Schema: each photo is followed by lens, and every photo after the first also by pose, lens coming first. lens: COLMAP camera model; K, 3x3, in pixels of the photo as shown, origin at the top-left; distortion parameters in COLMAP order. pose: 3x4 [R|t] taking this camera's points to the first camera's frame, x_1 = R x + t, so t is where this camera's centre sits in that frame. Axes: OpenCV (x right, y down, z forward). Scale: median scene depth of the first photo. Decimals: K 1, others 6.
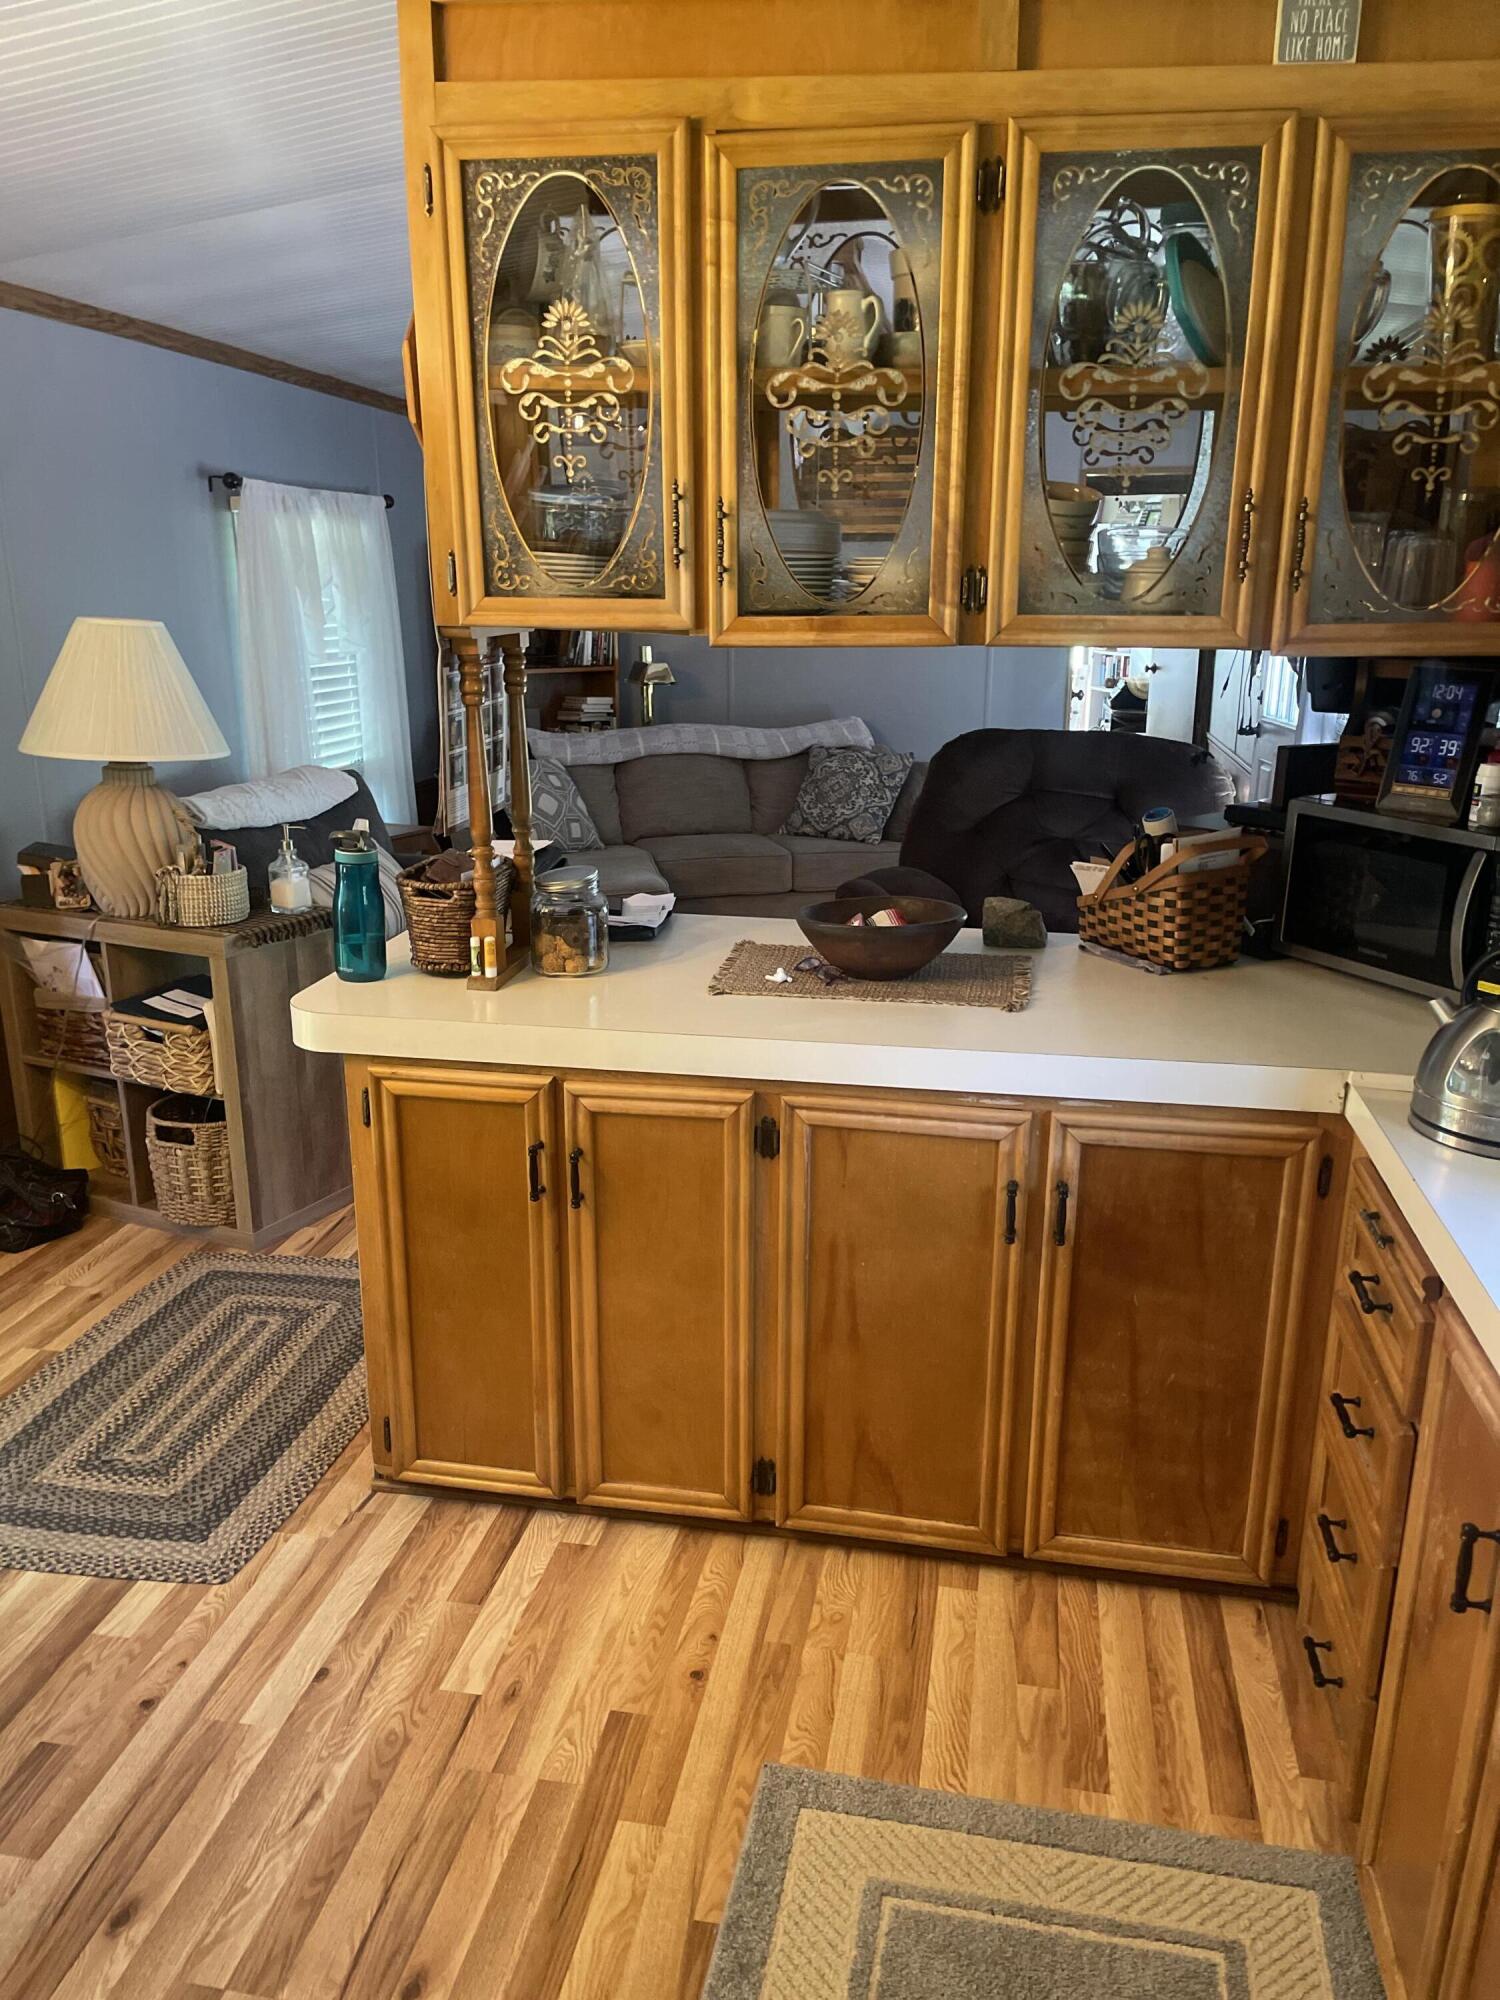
lens RADIAL K [[1502.8, 0, 755.0], [0, 1502.8, 1026.5], [0, 0, 1]] dist [0.100773, -0.136387]
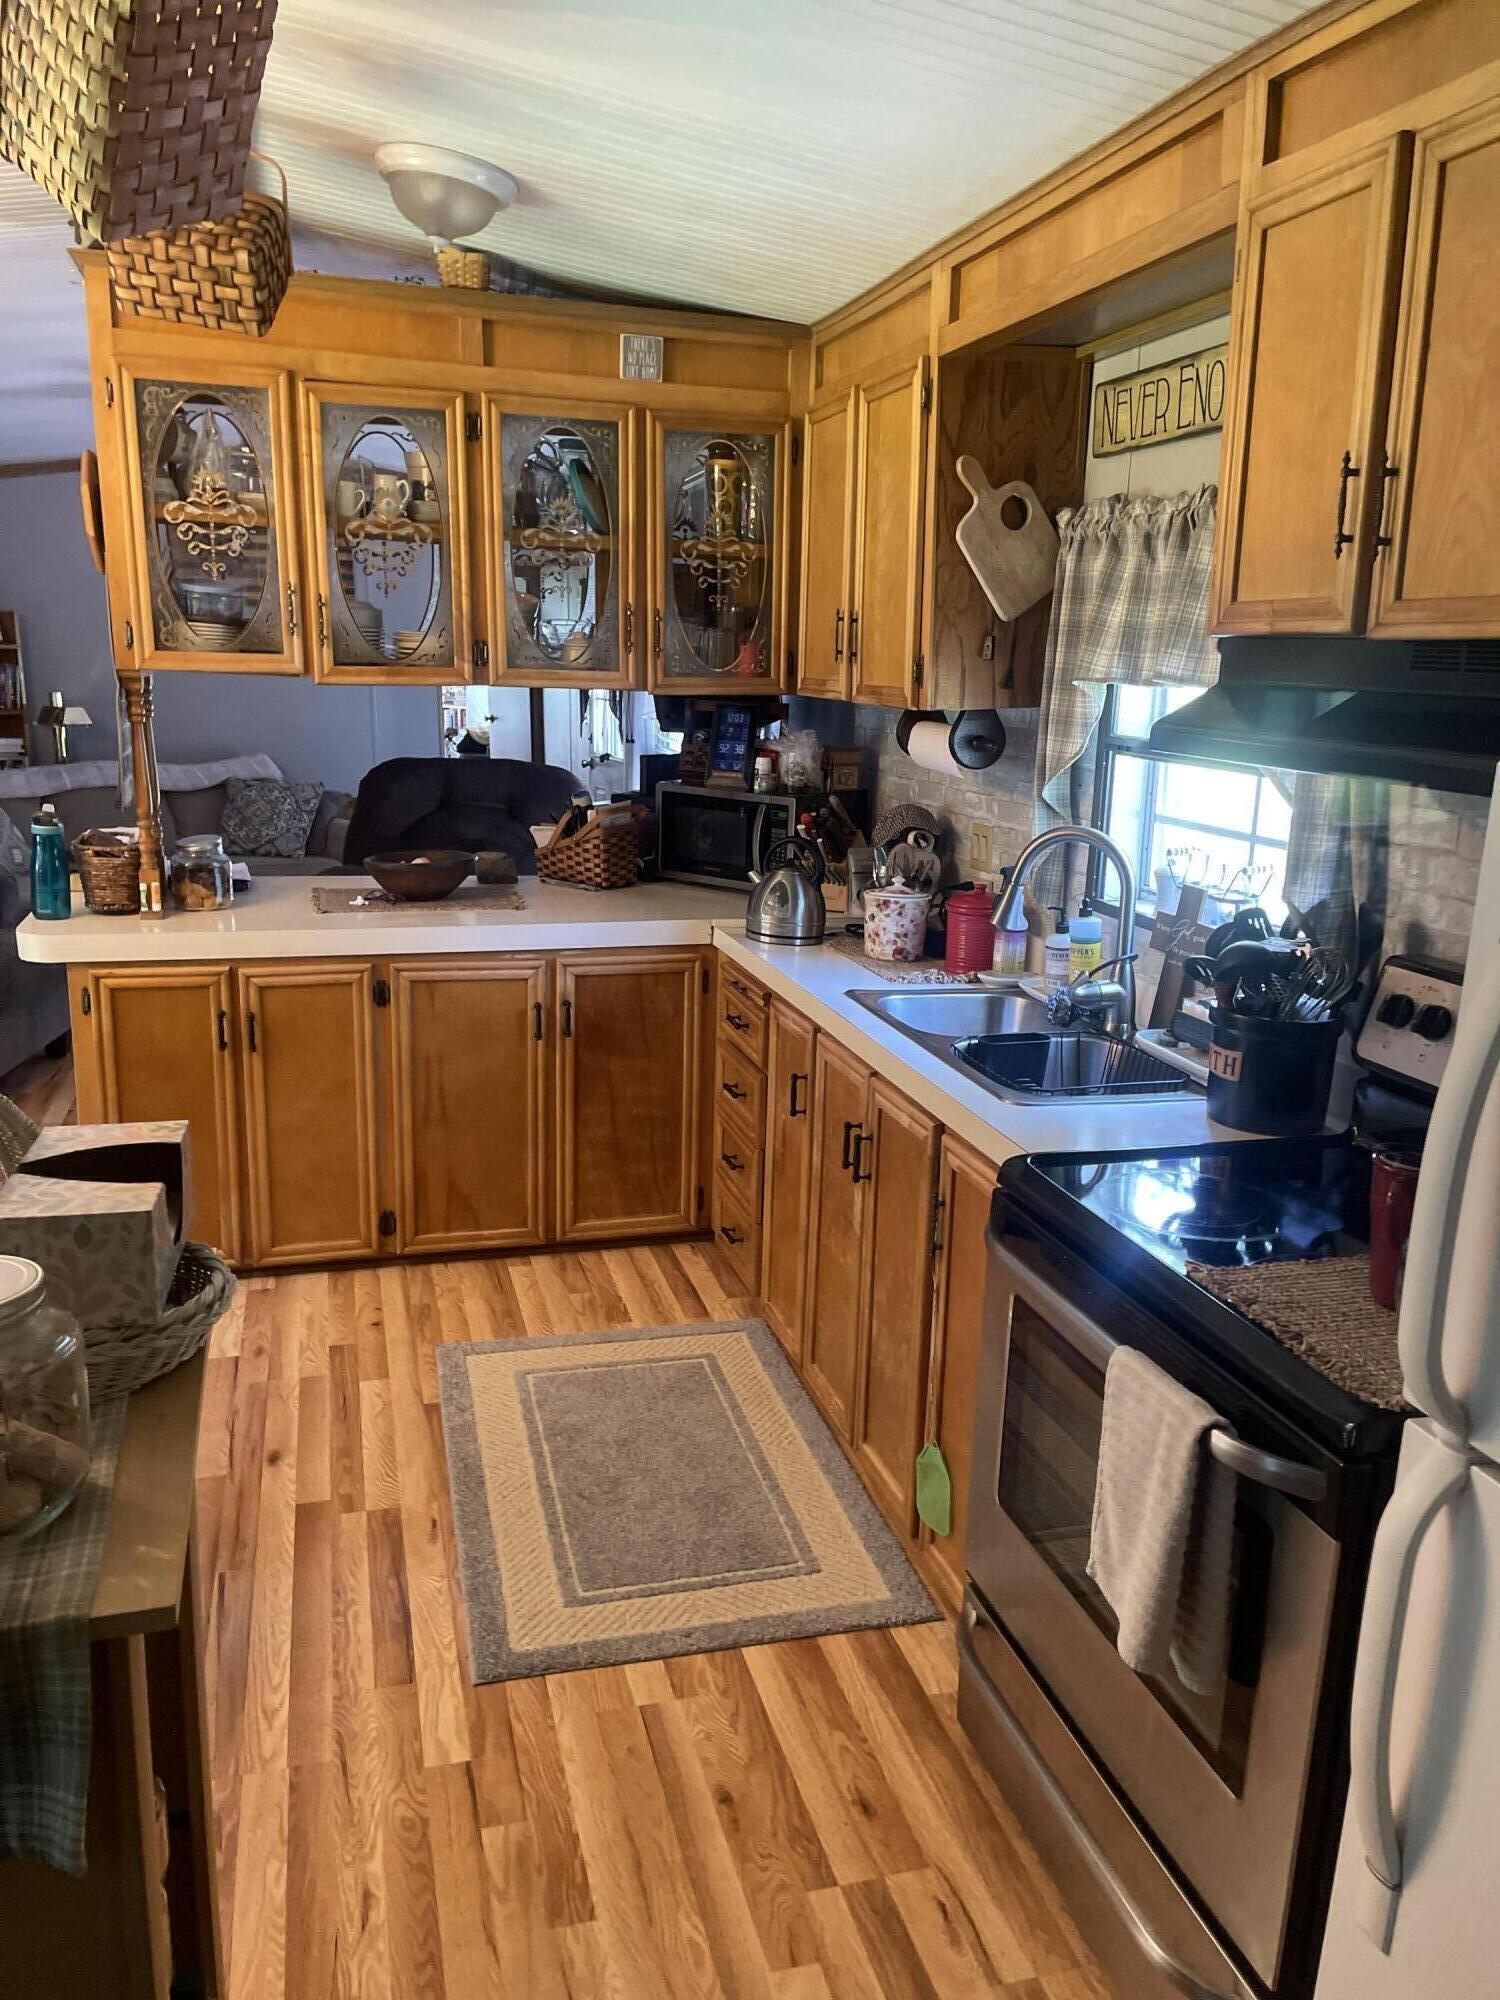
lens RADIAL K [[1507.7, 0, 750.0], [0, 1507.7, 1000.0], [0, 0, 1]] dist [0.093674, -0.129418]
pose [[0.902256, -0.081763, 0.423378, -0.296549], [0.104394, 0.994068, -0.030499, 0.159754], [-0.418373, 0.071717, 0.905440, -0.562324]]
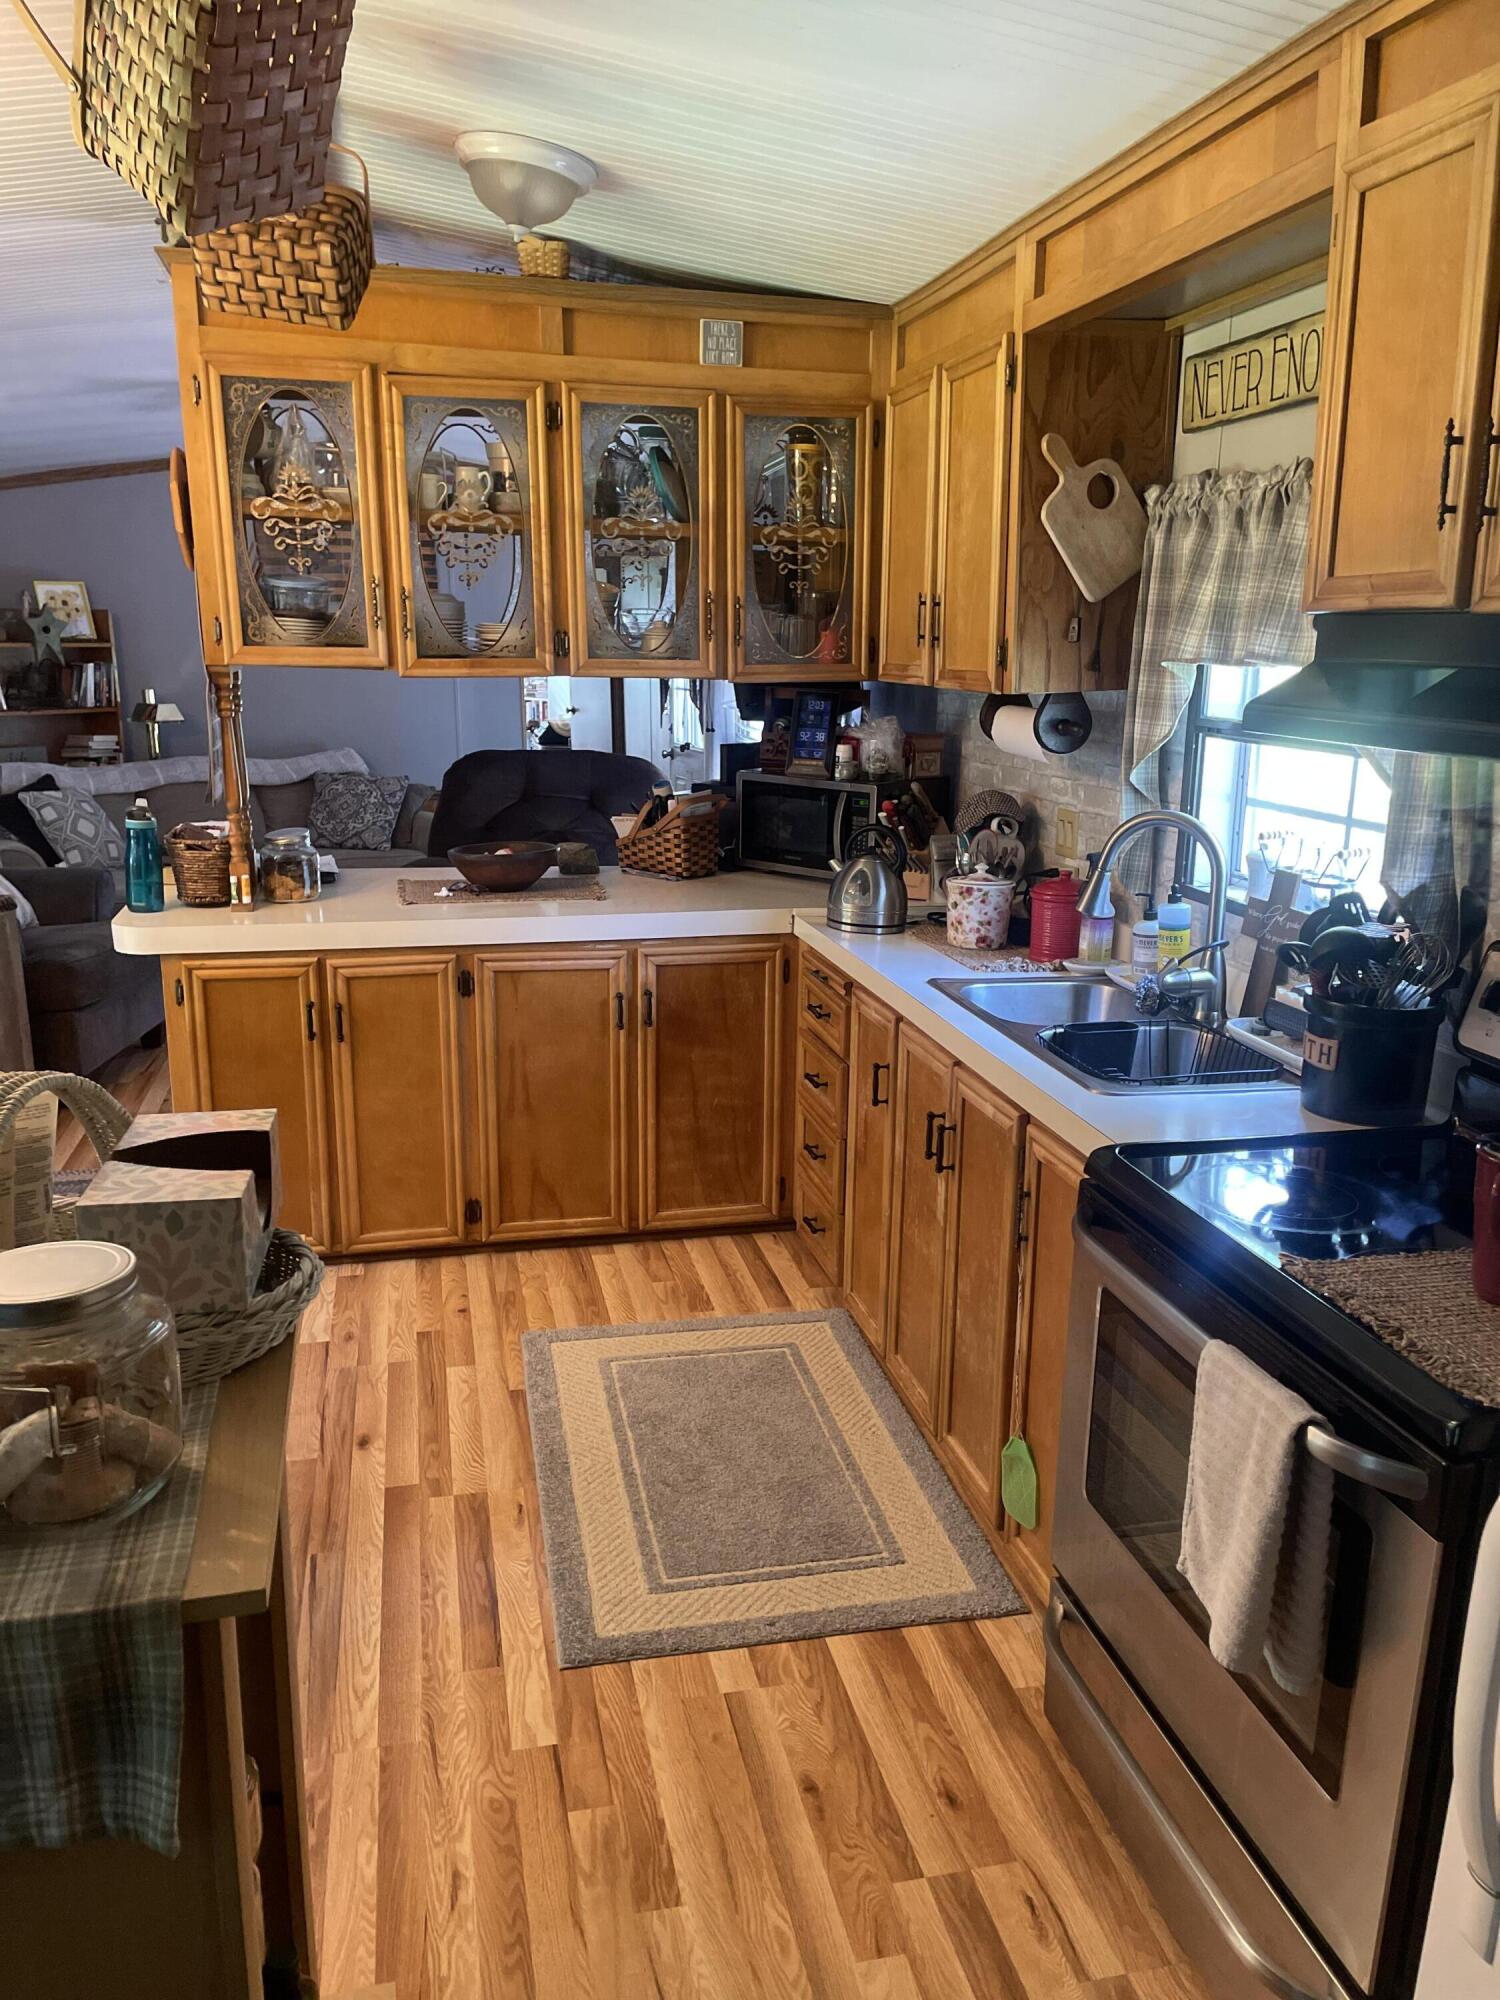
lens RADIAL K [[1507.4, 0, 756.0], [0, 1507.4, 1005.9], [0, 0, 1]] dist [0.098477, -0.137820]
pose [[0.921736, -0.088558, 0.377571, -0.295093], [0.105878, 0.994057, -0.025318, 0.160354], [-0.373085, 0.063313, 0.925635, -0.556543]]
